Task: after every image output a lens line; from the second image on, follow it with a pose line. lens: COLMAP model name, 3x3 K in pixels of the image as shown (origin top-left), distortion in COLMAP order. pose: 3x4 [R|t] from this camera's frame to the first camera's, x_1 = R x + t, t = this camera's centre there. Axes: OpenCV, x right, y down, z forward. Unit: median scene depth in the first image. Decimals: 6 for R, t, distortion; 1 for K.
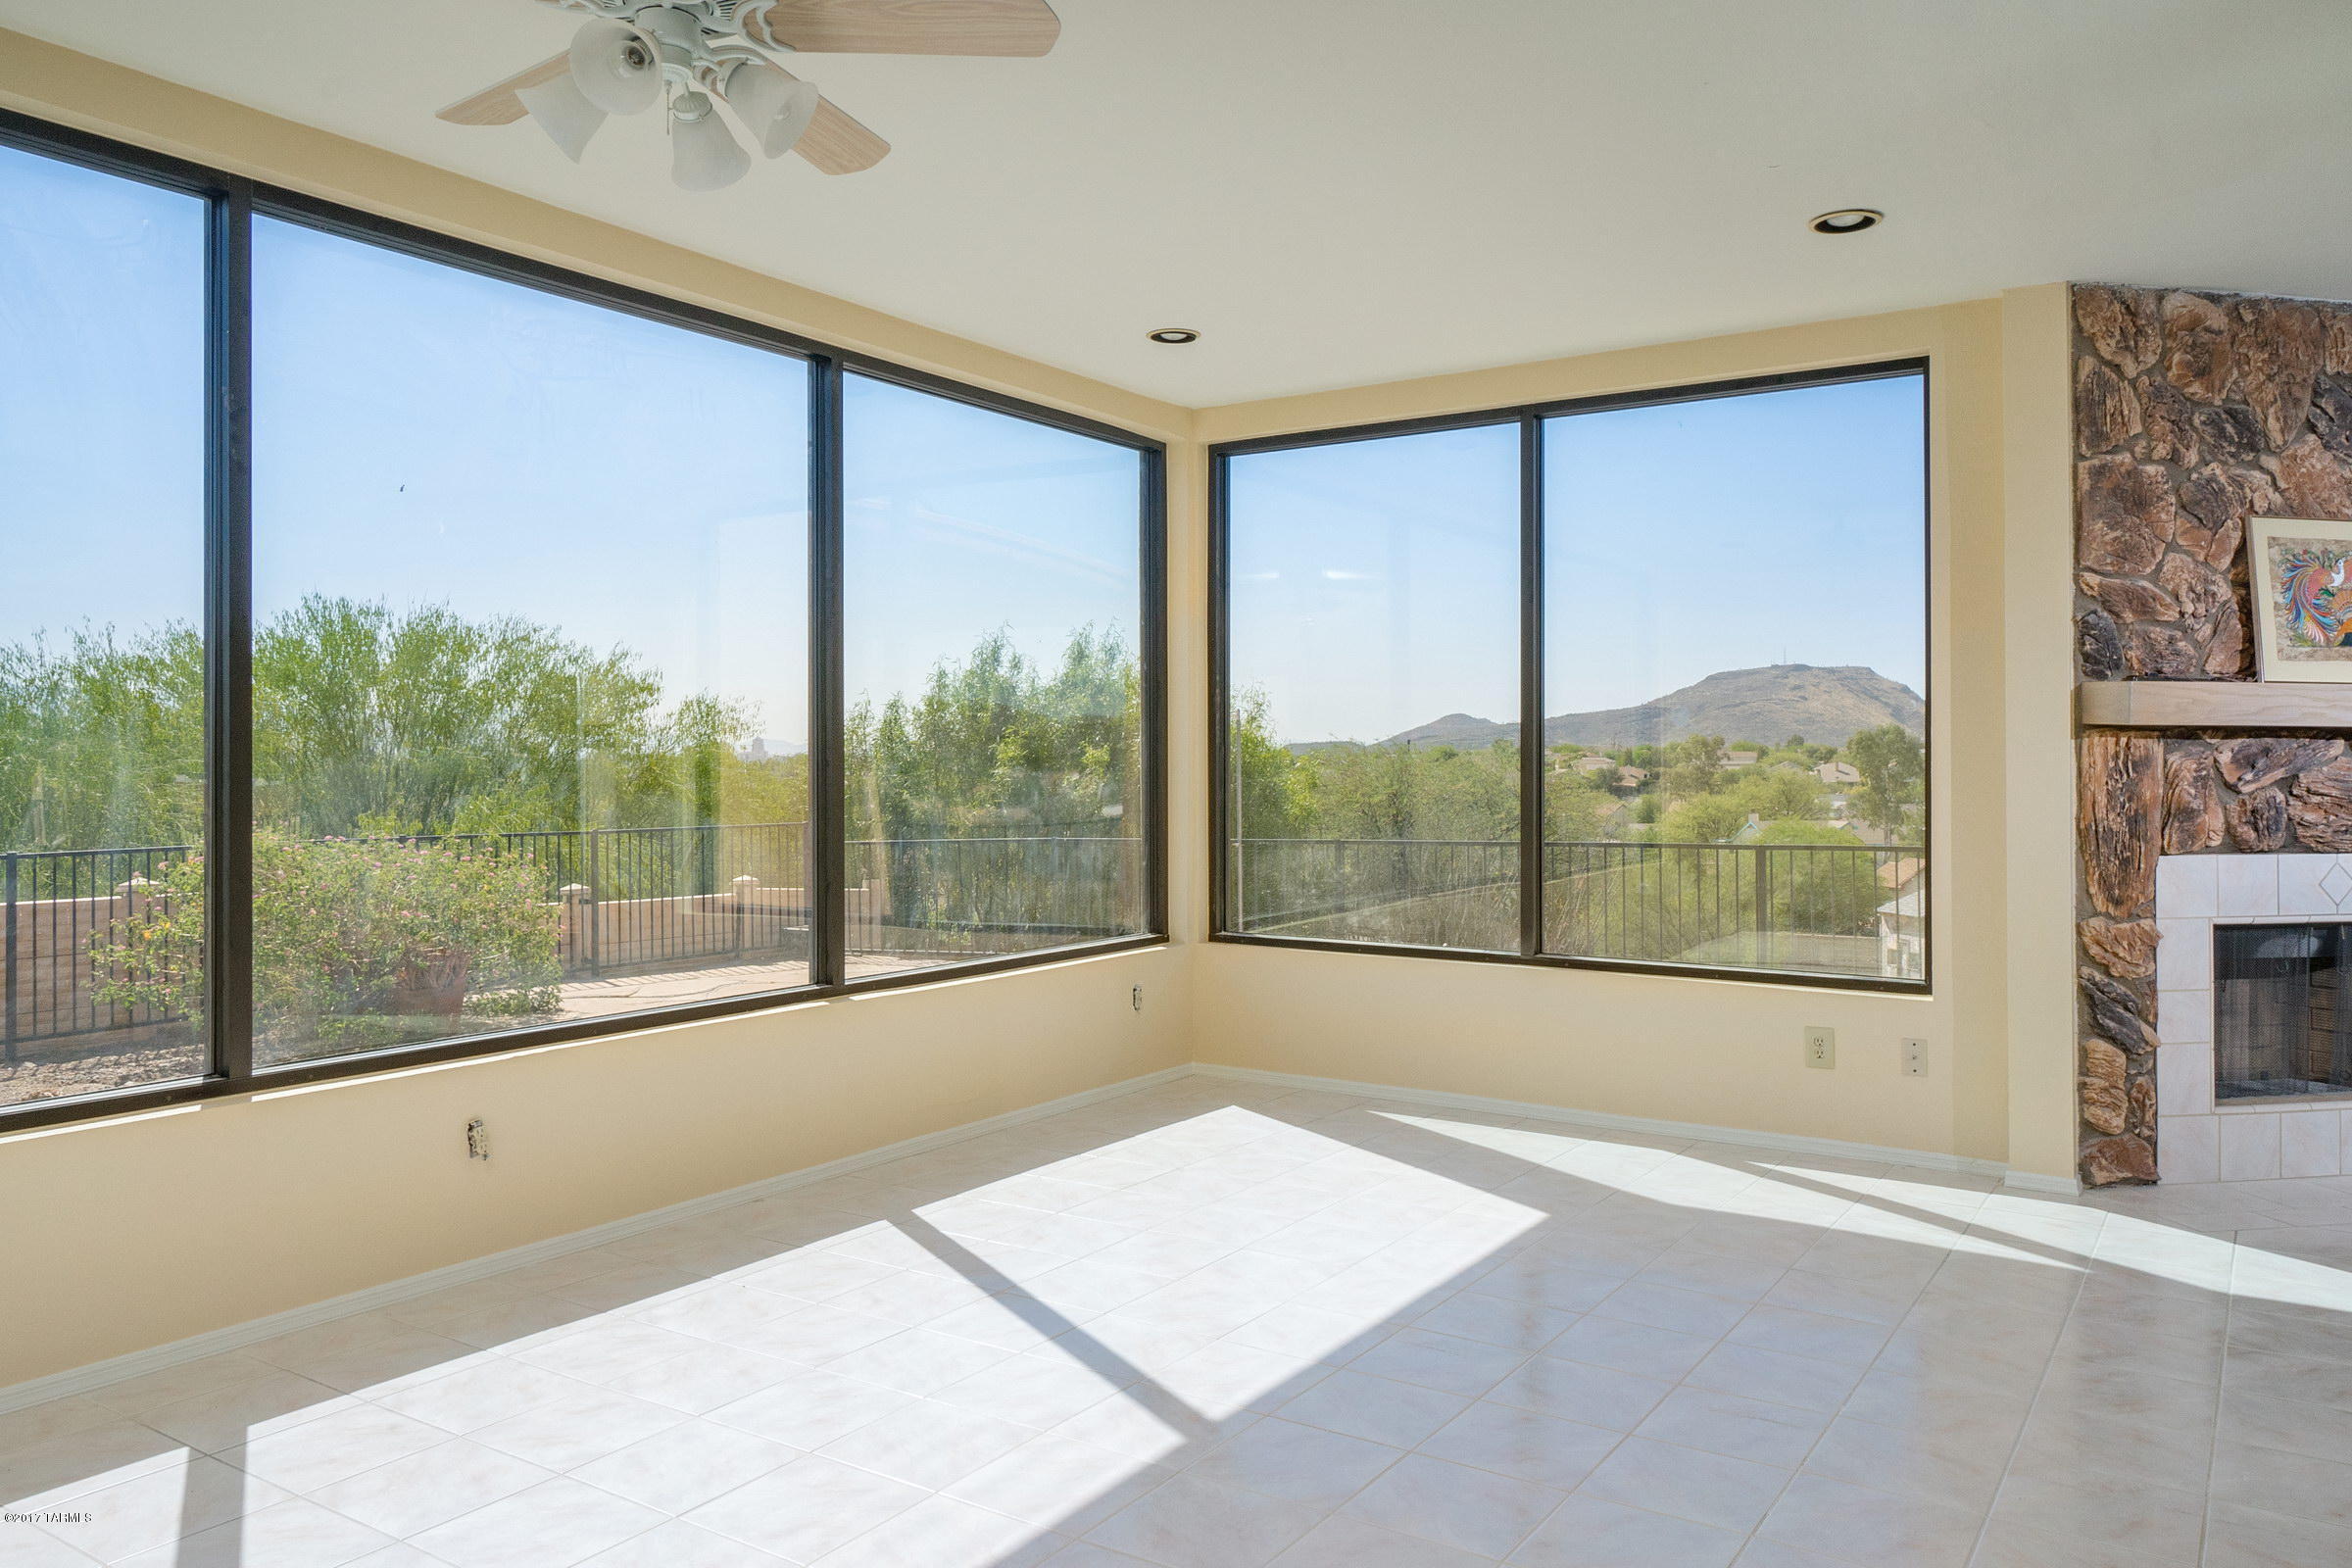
lens RADIAL K [[1636.3, 0, 1153.0], [0, 1636.3, 773.0], [0, 0, 1]] dist [0.005826, 0.001641]
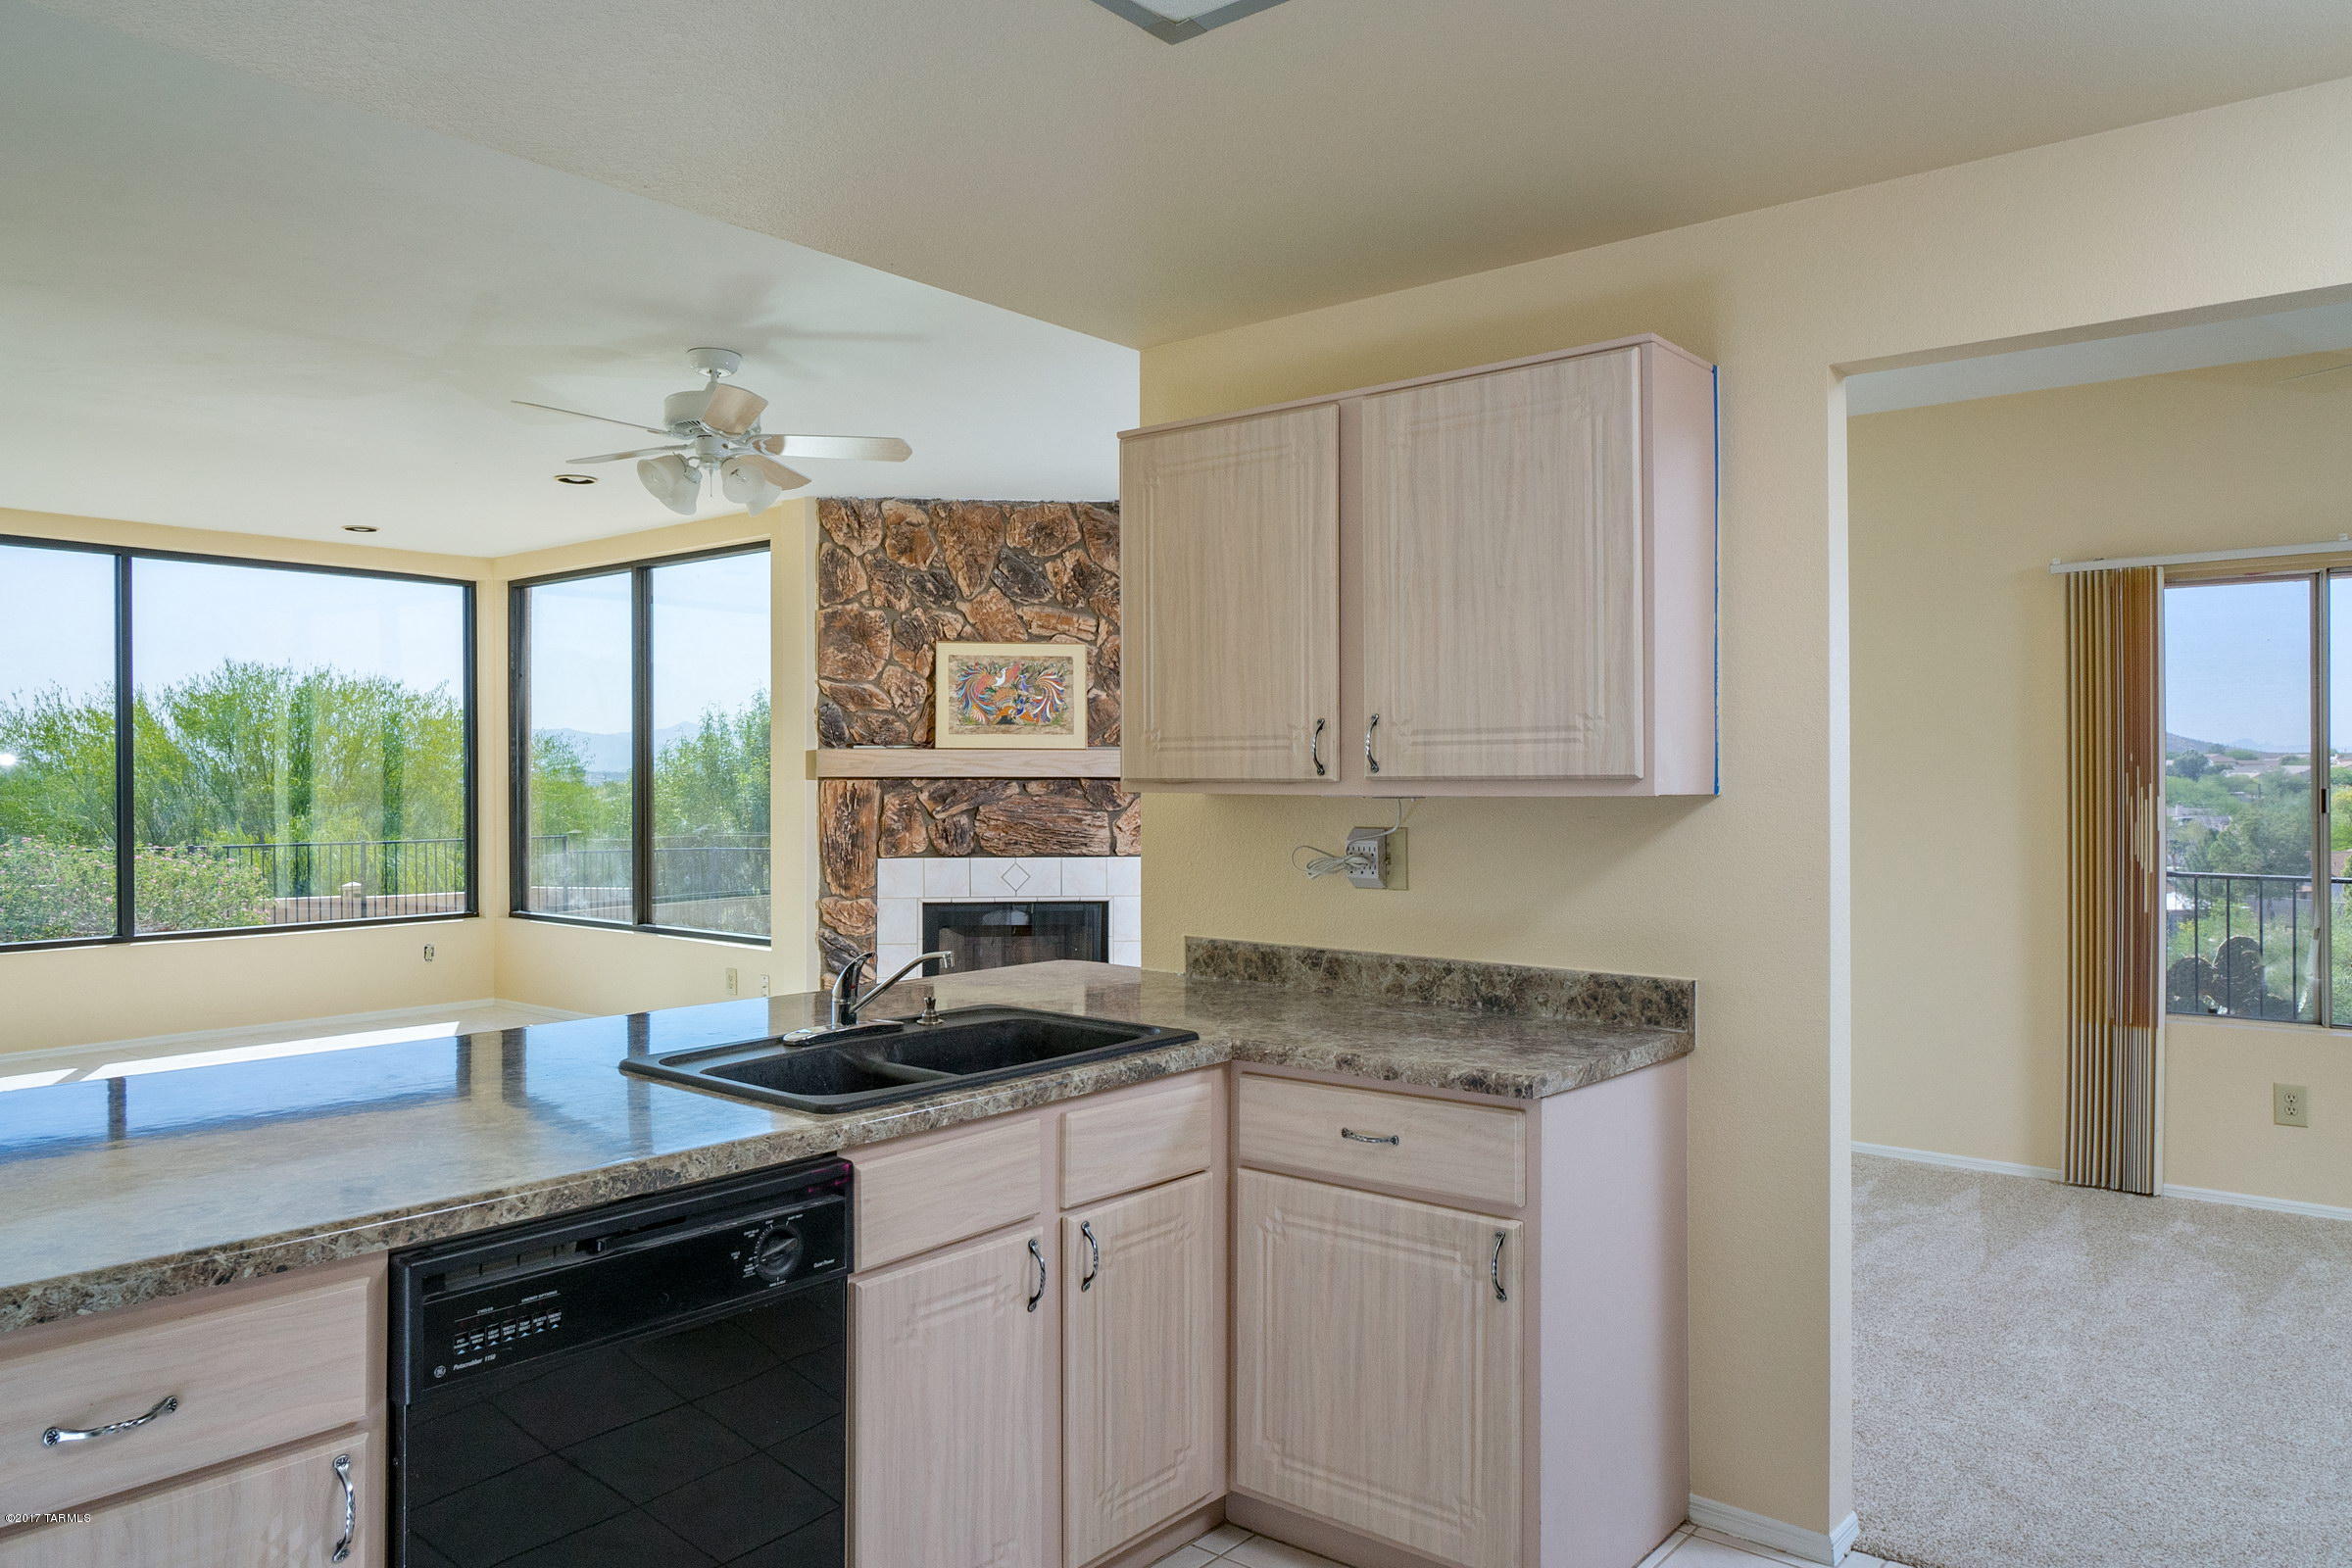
lens RADIAL K [[1636.3, 0, 1199.3], [0, 1636.3, 797.3], [0, 0, 1]] dist [0.005826, 0.001641]
pose [[0.992878, -0.000623, -0.119133, 1.101651], [0.001319, 0.999983, 0.005764, -0.017003], [0.119127, -0.005880, 0.992862, -0.521431]]
